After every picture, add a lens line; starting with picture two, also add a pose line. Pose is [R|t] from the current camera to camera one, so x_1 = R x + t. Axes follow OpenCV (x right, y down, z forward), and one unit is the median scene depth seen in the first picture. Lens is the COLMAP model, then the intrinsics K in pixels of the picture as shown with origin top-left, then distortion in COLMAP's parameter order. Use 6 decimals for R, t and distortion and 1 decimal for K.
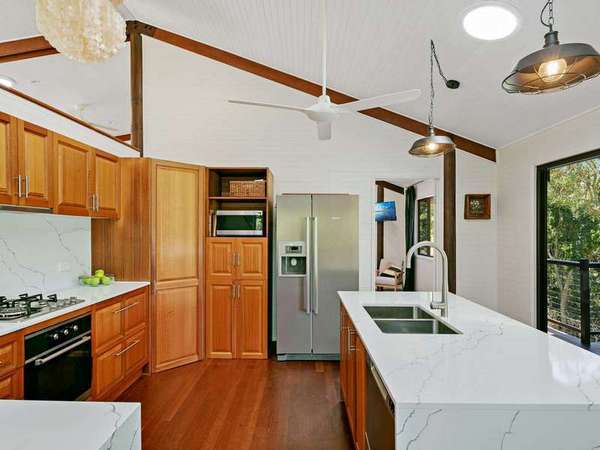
lens RADIAL K [[358.6, 0, 300.6], [0, 358.6, 214.1], [0, 0, 1]] dist [0.021837, 0.000222]
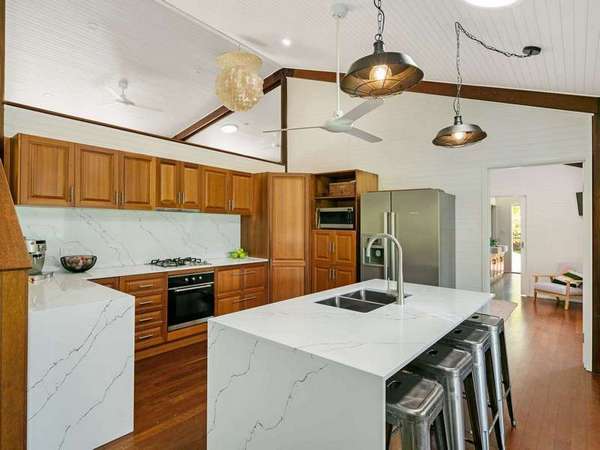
lens RADIAL K [[342.8, 0, 274.9], [0, 342.8, 222.9], [0, 0, 1]] dist [0.002279, -0.000017]
pose [[0.754019, 0.005073, -0.656833, 0.448924], [0.018125, 0.999429, 0.028526, 0.004911], [0.656602, -0.033414, 0.753497, 0.000264]]
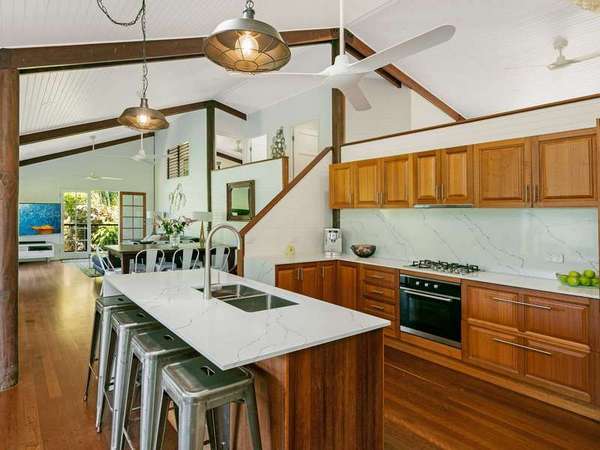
lens RADIAL K [[342.8, 0, 274.9], [0, 342.8, 222.9], [0, 0, 1]] dist [0.002279, -0.000017]
pose [[-0.785842, -0.009711, -0.618351, 0.449690], [0.004523, 0.999760, -0.021449, 0.053191], [0.618410, -0.019652, -0.785609, 1.035713]]
